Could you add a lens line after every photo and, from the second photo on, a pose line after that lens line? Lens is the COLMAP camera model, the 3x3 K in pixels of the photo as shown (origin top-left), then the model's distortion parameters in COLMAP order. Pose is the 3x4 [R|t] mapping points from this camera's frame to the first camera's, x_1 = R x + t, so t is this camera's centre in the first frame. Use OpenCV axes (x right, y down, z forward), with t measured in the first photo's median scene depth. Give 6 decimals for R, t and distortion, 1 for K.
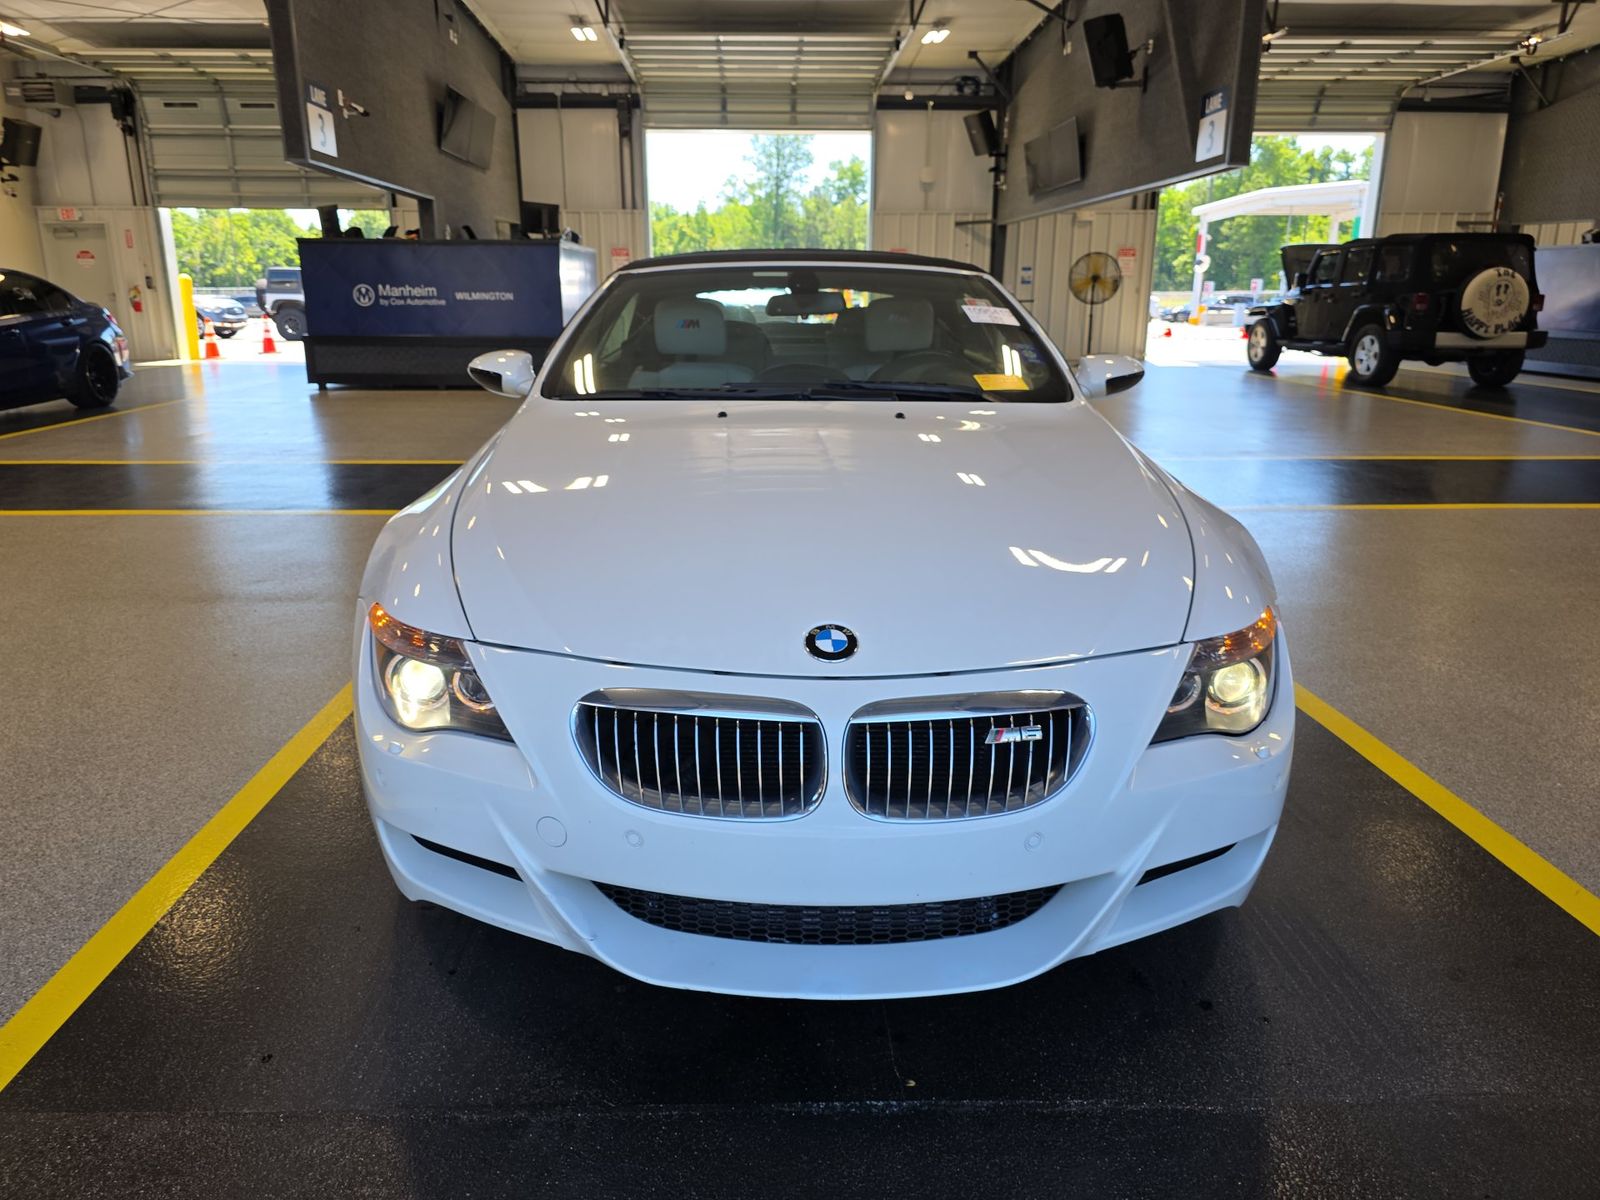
lens RADIAL K [[1063.3, 0, 792.6], [0, 1063.3, 601.3], [0, 0, 1]] dist [-0.006884, -0.008687]
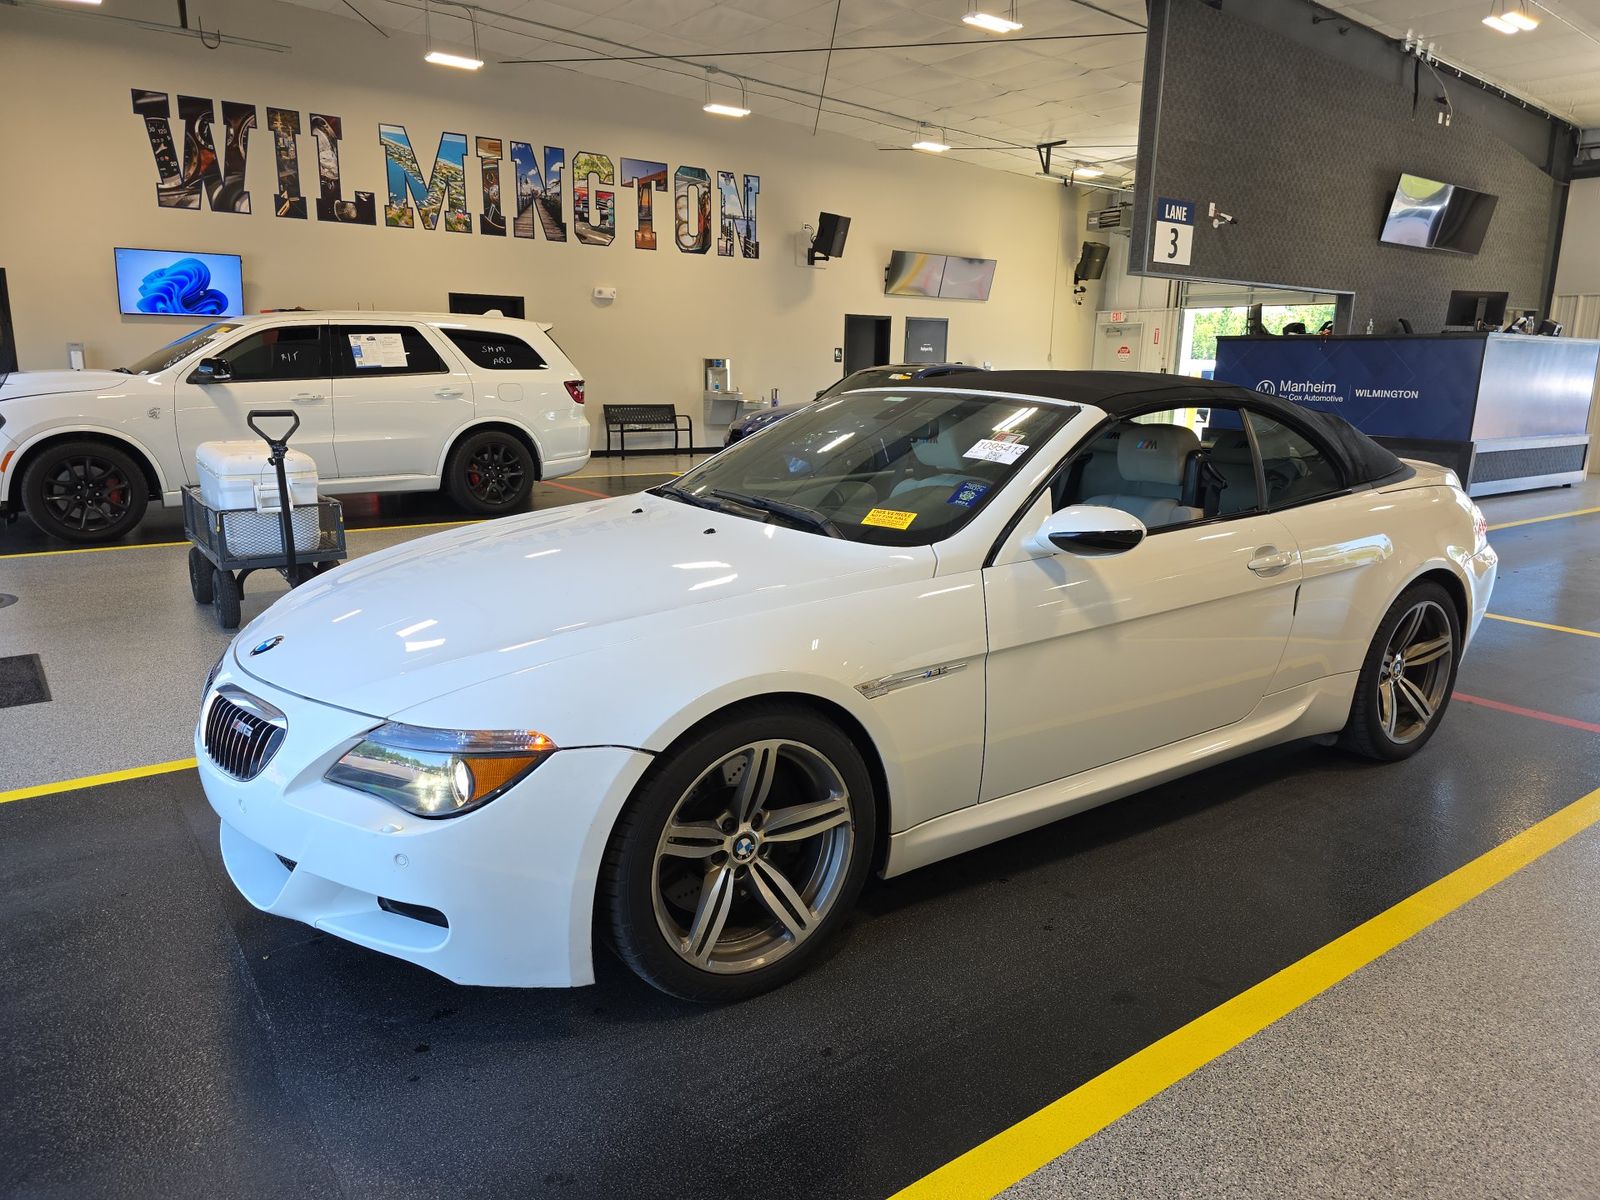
lens RADIAL K [[1063.3, 0, 801.4], [0, 1063.3, 614.2], [0, 0, 1]] dist [-0.006884, -0.008687]
pose [[0.578591, 0.181945, -0.795065, 0.129376], [-0.233160, 0.971018, 0.052533, -0.020663], [0.781581, 0.154982, 0.604245, 0.048994]]
